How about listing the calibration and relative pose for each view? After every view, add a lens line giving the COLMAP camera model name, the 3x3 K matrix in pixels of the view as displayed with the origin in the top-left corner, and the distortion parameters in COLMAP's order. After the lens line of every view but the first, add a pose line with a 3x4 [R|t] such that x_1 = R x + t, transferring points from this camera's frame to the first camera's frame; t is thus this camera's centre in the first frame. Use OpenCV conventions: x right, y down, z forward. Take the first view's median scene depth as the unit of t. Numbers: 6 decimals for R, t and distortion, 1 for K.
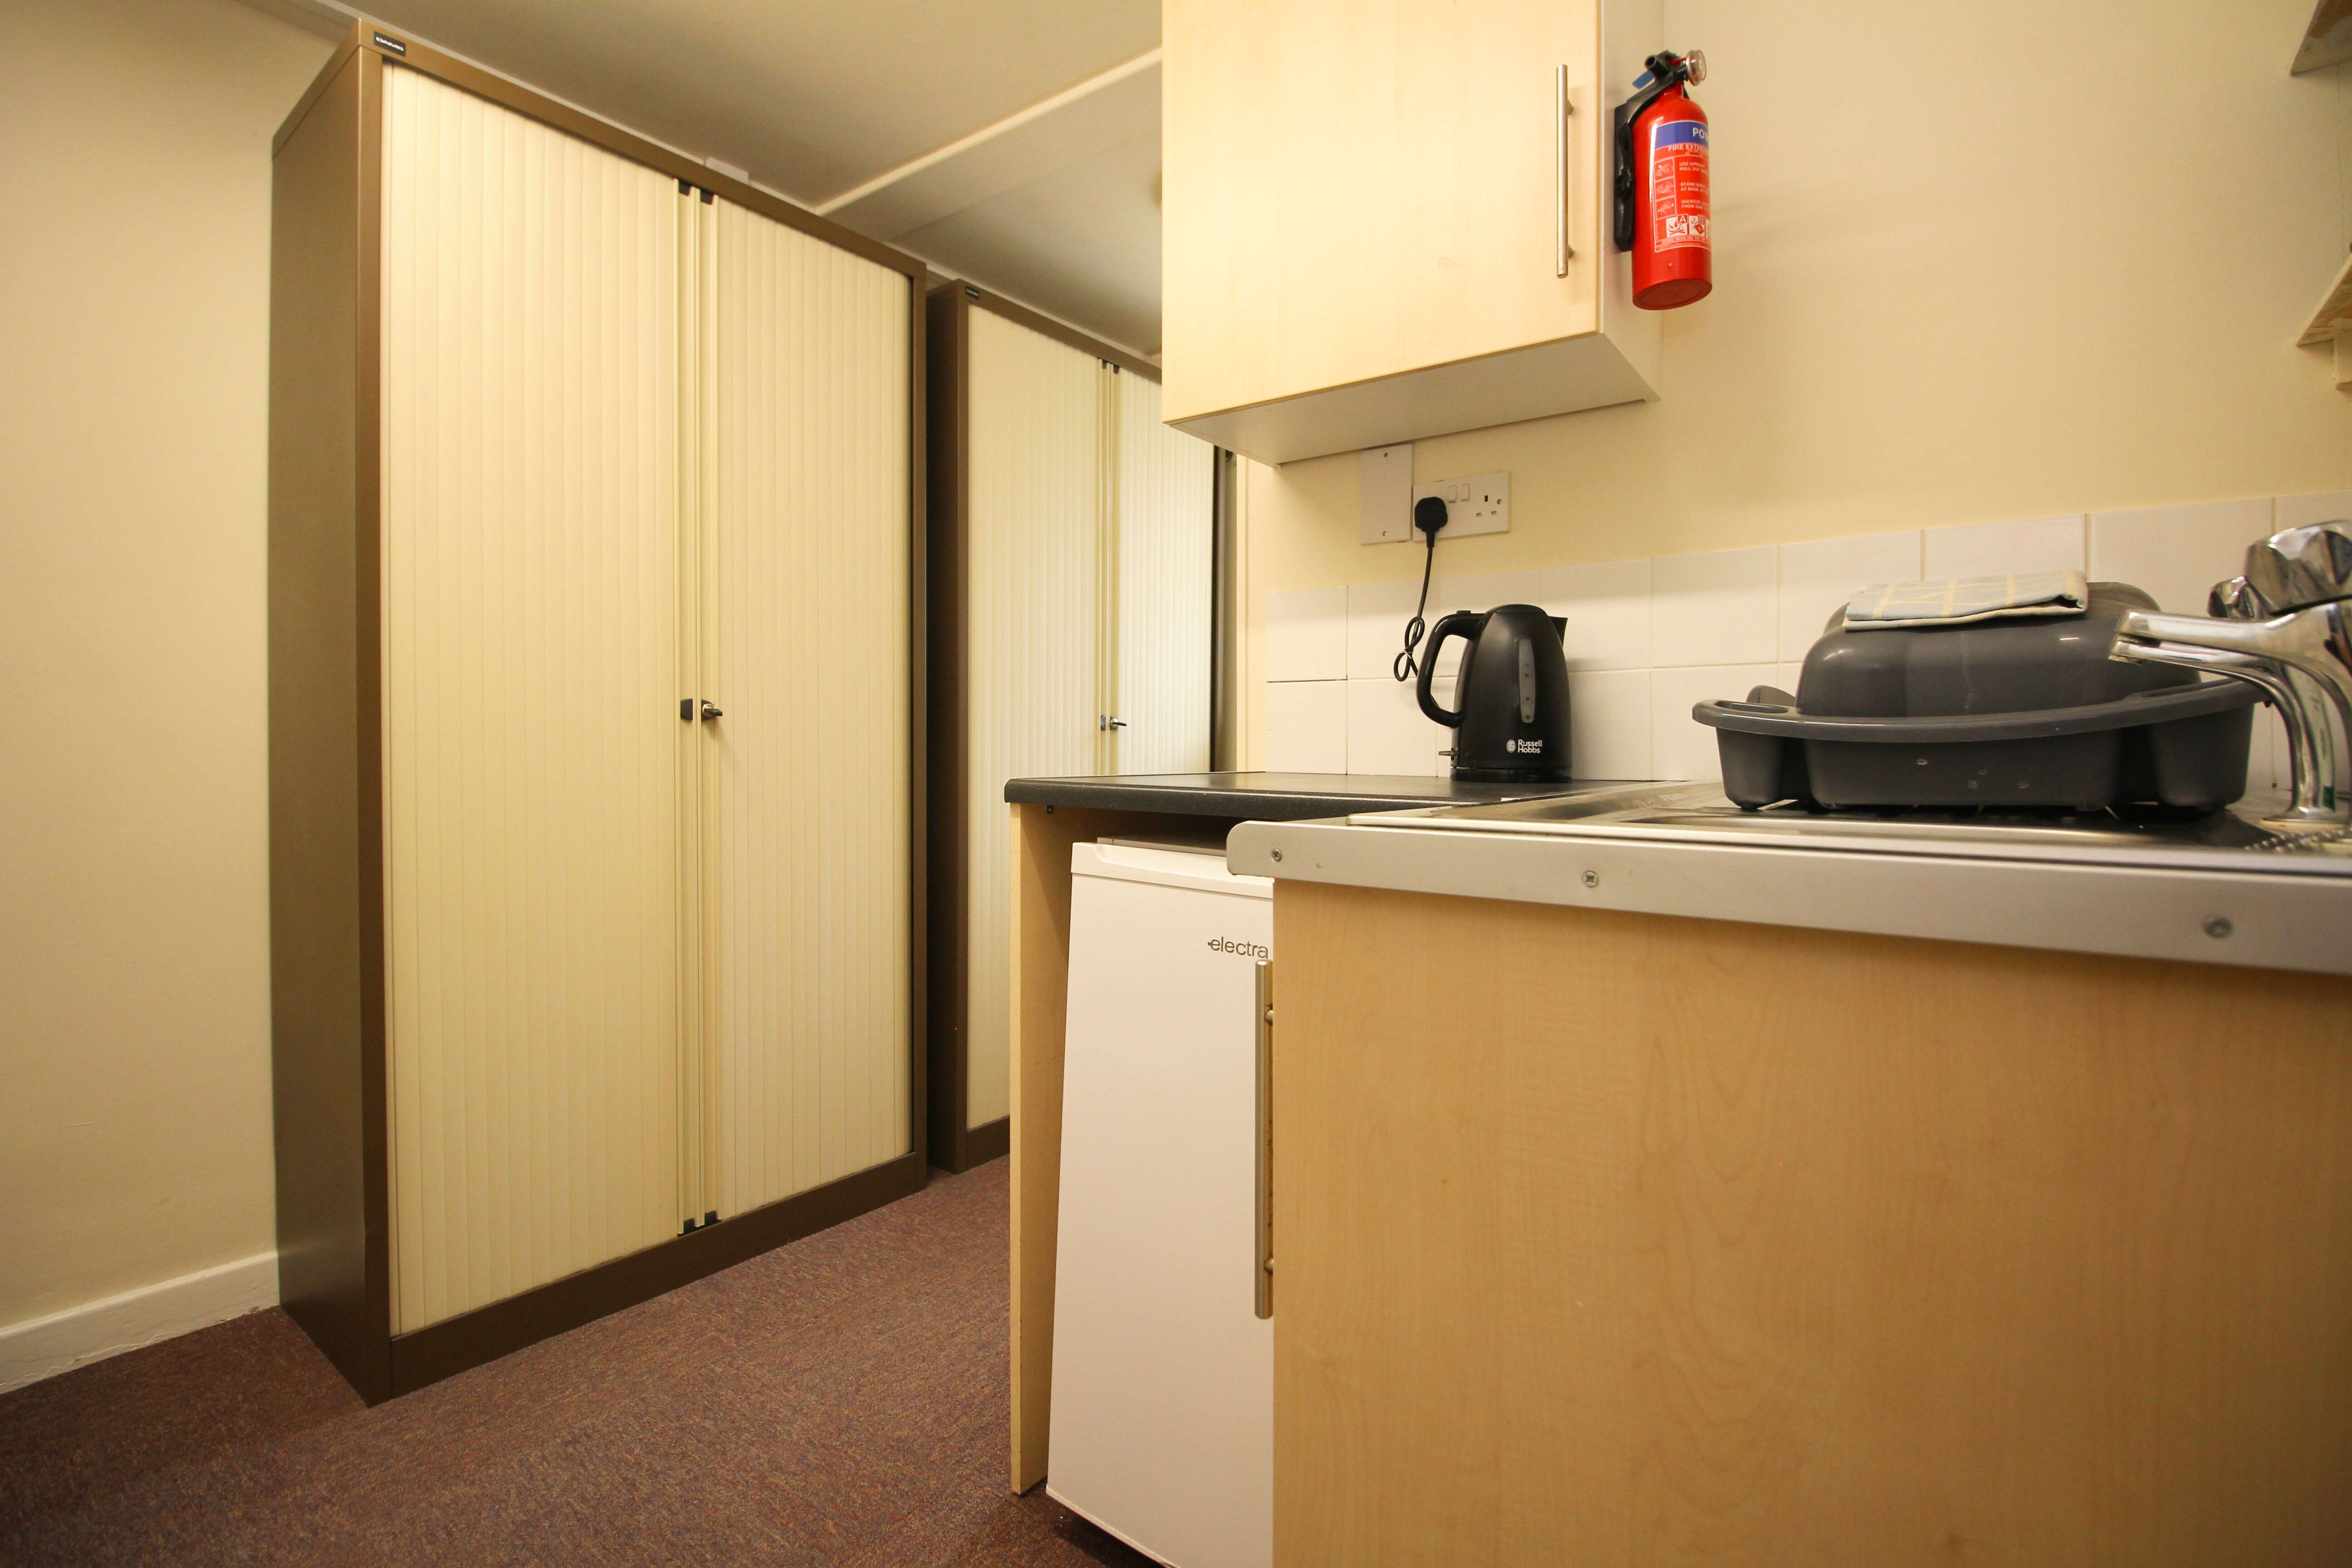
lens RADIAL K [[1084.5, 0, 1186.9], [0, 1084.5, 755.8], [0, 0, 1]] dist [0.004169, -0.013694]
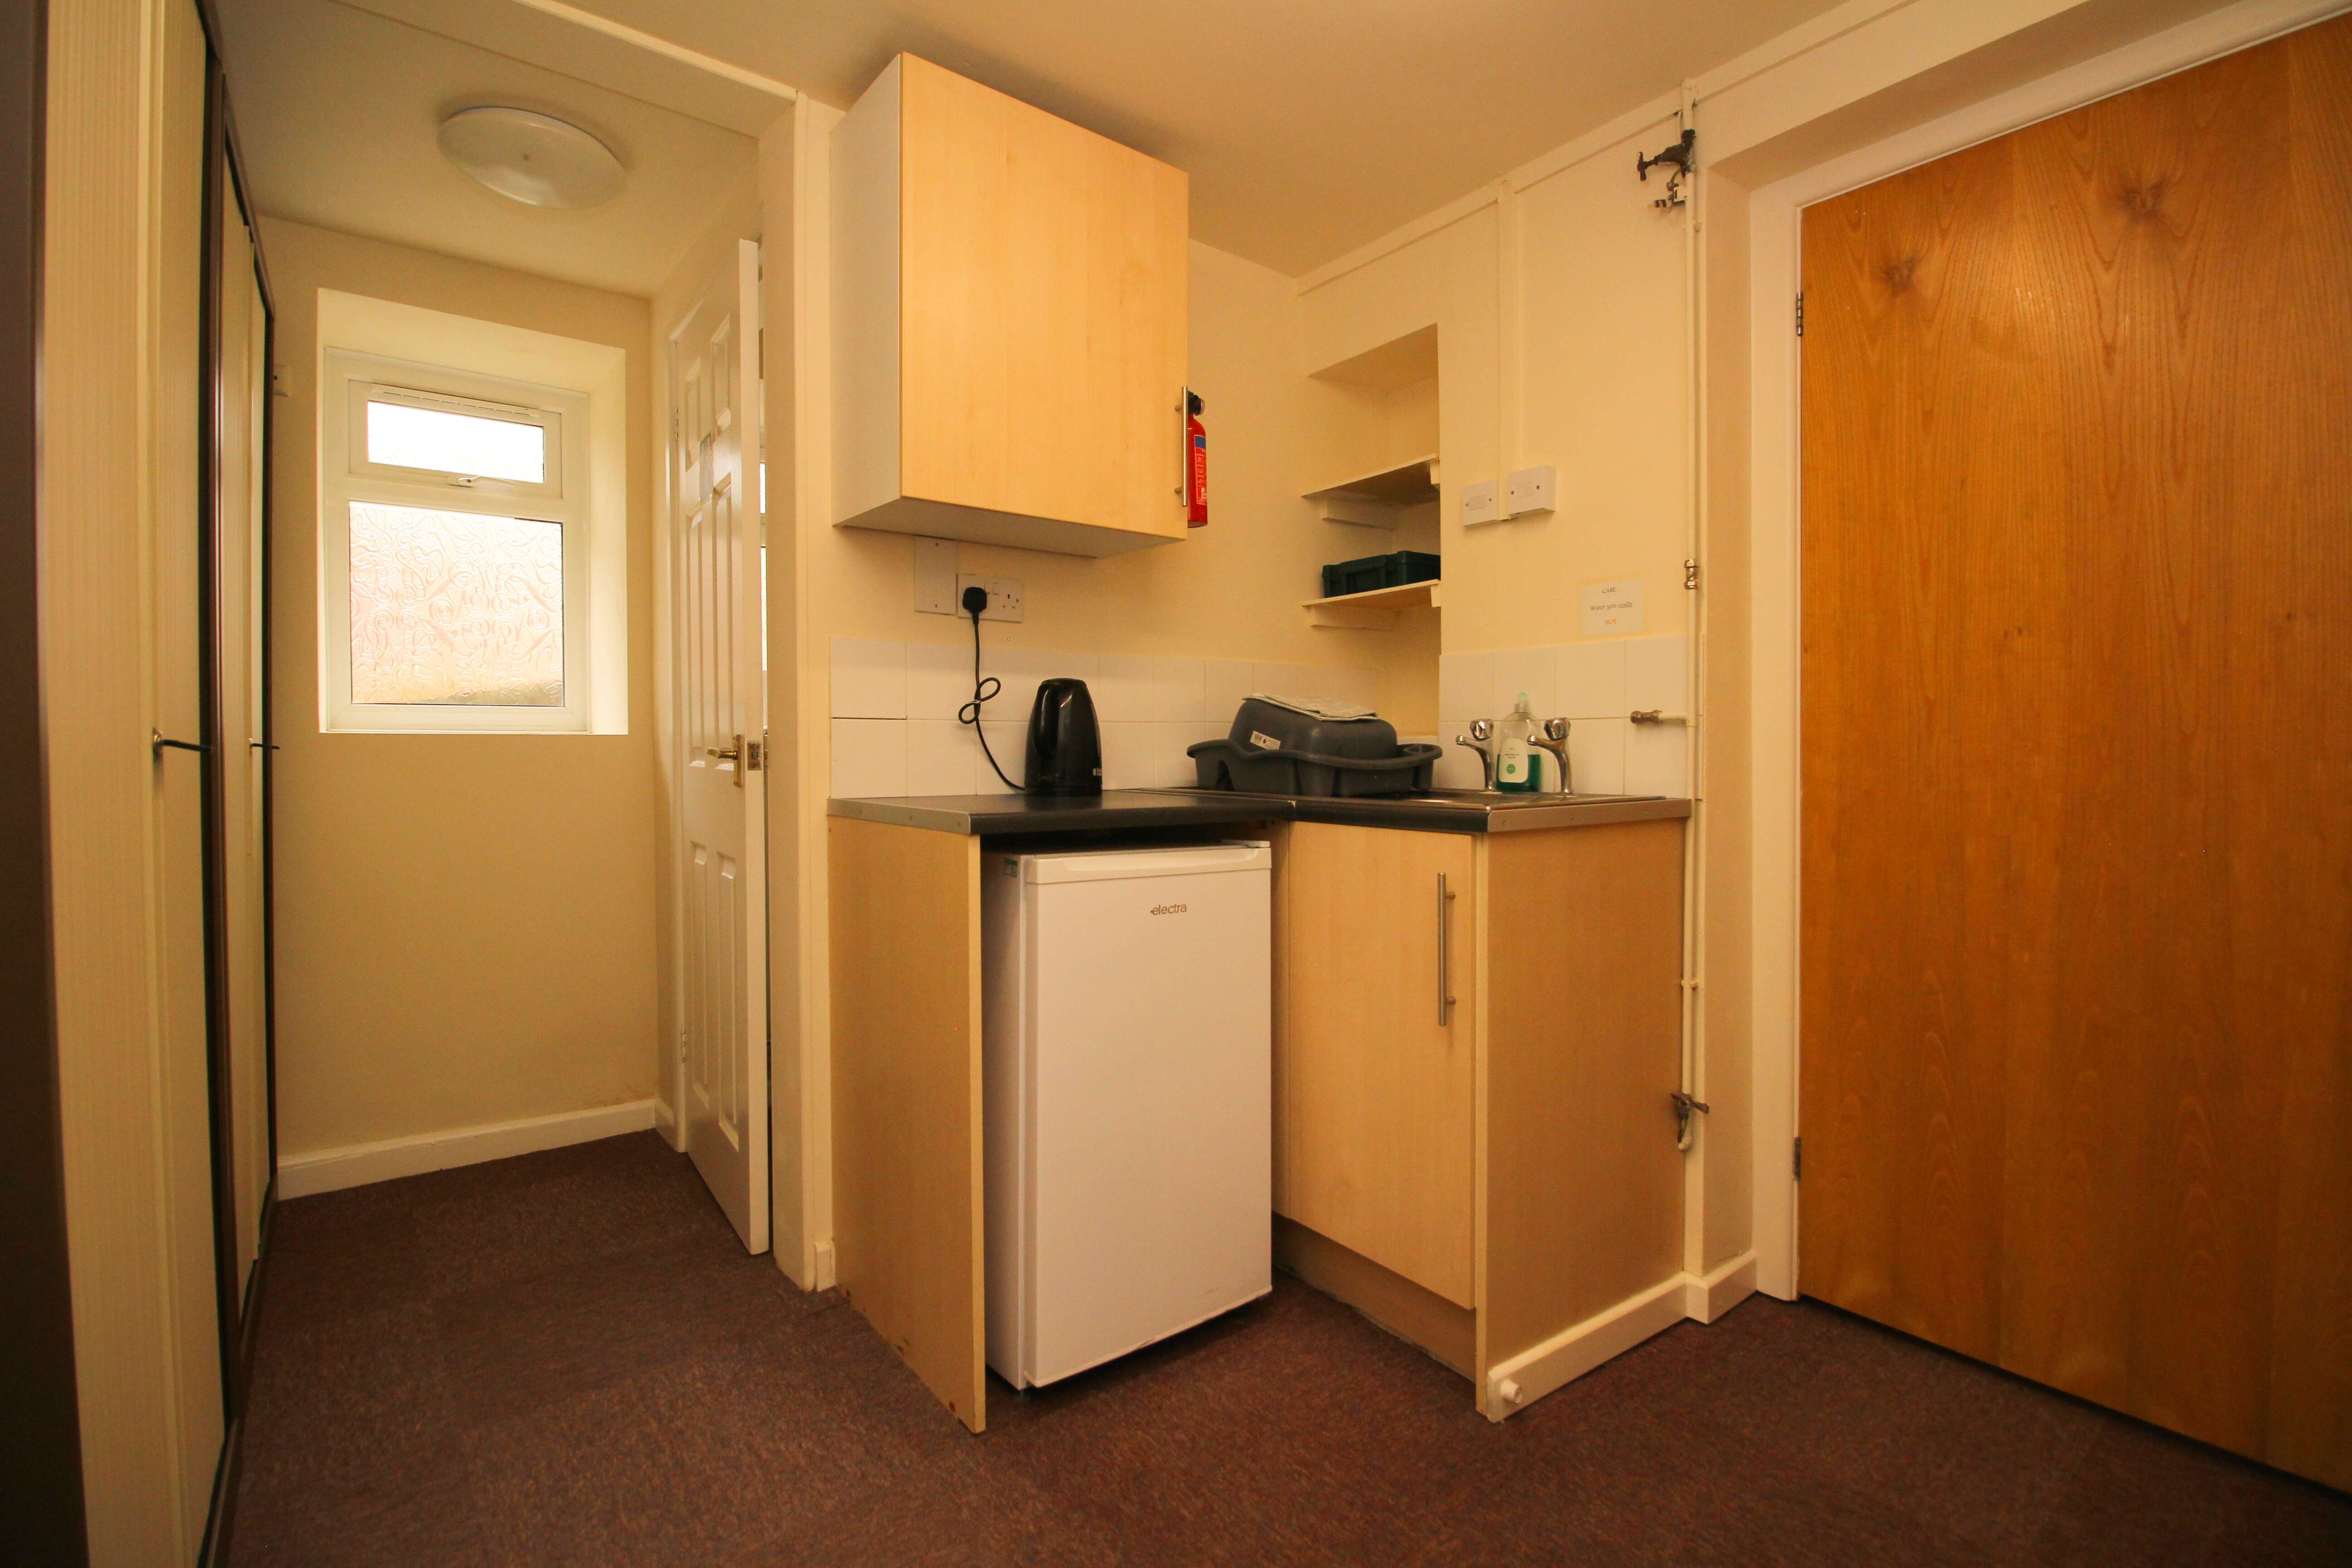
lens RADIAL K [[1084.5, 0, 1186.9], [0, 1084.5, 755.8], [0, 0, 1]] dist [0.004169, -0.013694]
pose [[0.272152, -0.013980, 0.962153, -1.006831], [0.017517, 0.999801, 0.009572, -0.038512], [-0.962095, 0.014249, 0.272342, 0.391547]]
